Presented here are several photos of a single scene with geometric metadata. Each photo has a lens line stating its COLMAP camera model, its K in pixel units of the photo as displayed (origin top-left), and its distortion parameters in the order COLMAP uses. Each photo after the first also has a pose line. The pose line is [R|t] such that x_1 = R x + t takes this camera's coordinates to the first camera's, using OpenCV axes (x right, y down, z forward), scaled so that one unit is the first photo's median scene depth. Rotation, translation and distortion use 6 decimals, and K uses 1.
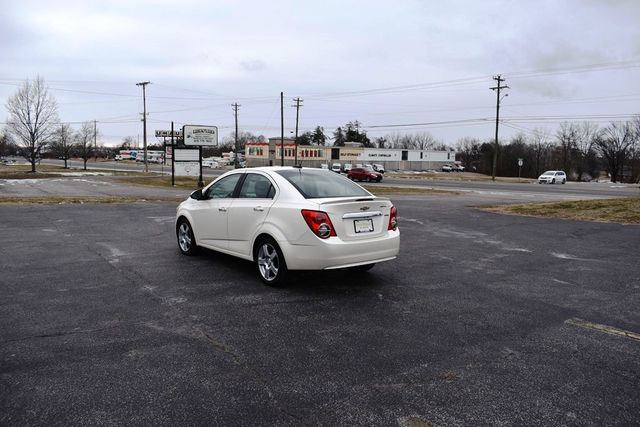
lens RADIAL K [[496.1, 0, 320.0], [0, 496.1, 213.5], [0, 0, 1]] dist [-0.091296, 0.012202]
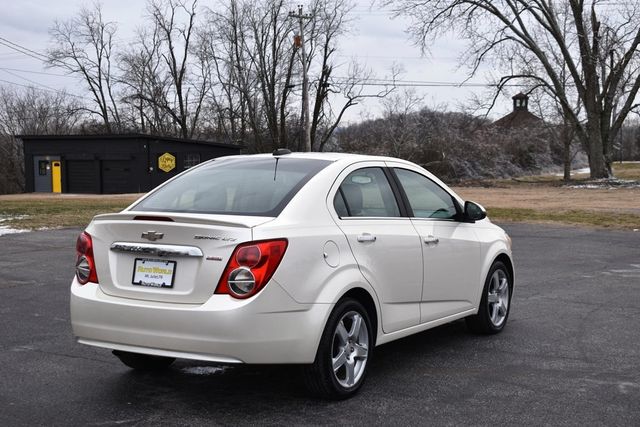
lens RADIAL K [[1024.1, 0, 320.0], [0, 1024.1, 213.5], [0, 0, 1]] dist [-0.016134, 0.017650]
pose [[0.342074, 0.045136, -0.938588, 0.095031], [-0.093578, 0.995517, 0.013769, -0.005410], [0.935002, 0.083121, 0.344764, 0.072187]]
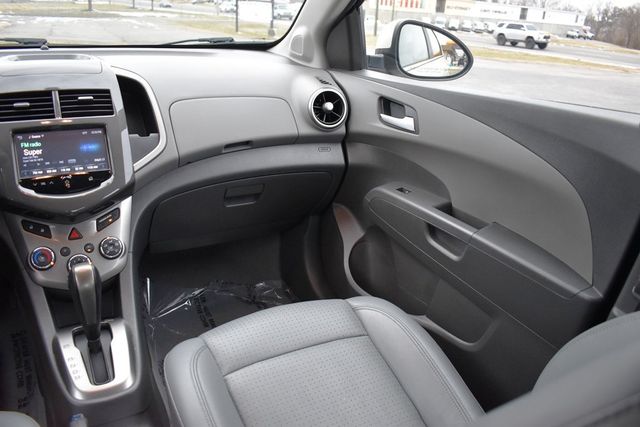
lens RADIAL K [[515.5, 0, 320.0], [0, 515.5, 213.5], [0, 0, 1]] dist [-0.094137, 0.010225]
pose [[0.983039, 0.107331, -0.148710, -0.007989], [-0.063614, 0.960075, 0.272415, -0.004870], [0.172011, -0.258334, 0.950619, 0.107499]]
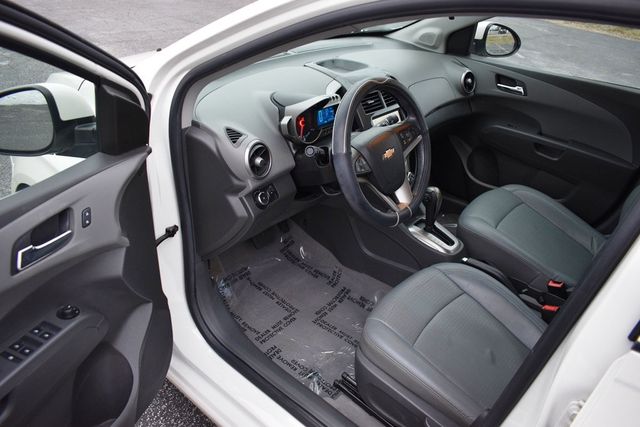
lens RADIAL K [[496.1, 0, 320.0], [0, 496.1, 213.5], [0, 0, 1]] dist [-0.091296, 0.012202]
pose [[0.981798, -0.038504, 0.185985, -0.024982], [-0.045825, 0.902283, 0.428702, -0.008530], [-0.184318, -0.429421, 0.884095, 0.097940]]
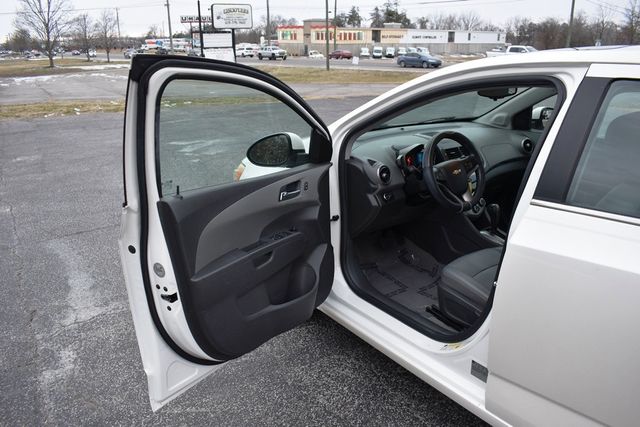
lens RADIAL K [[493.8, 0, 320.0], [0, 493.8, 213.5], [0, 0, 1]] dist [-0.093467, 0.010725]
pose [[0.997867, -0.003416, -0.065188, -0.025937], [0.017927, 0.974571, 0.223360, -0.007559], [0.062768, -0.224052, 0.972554, 0.081864]]
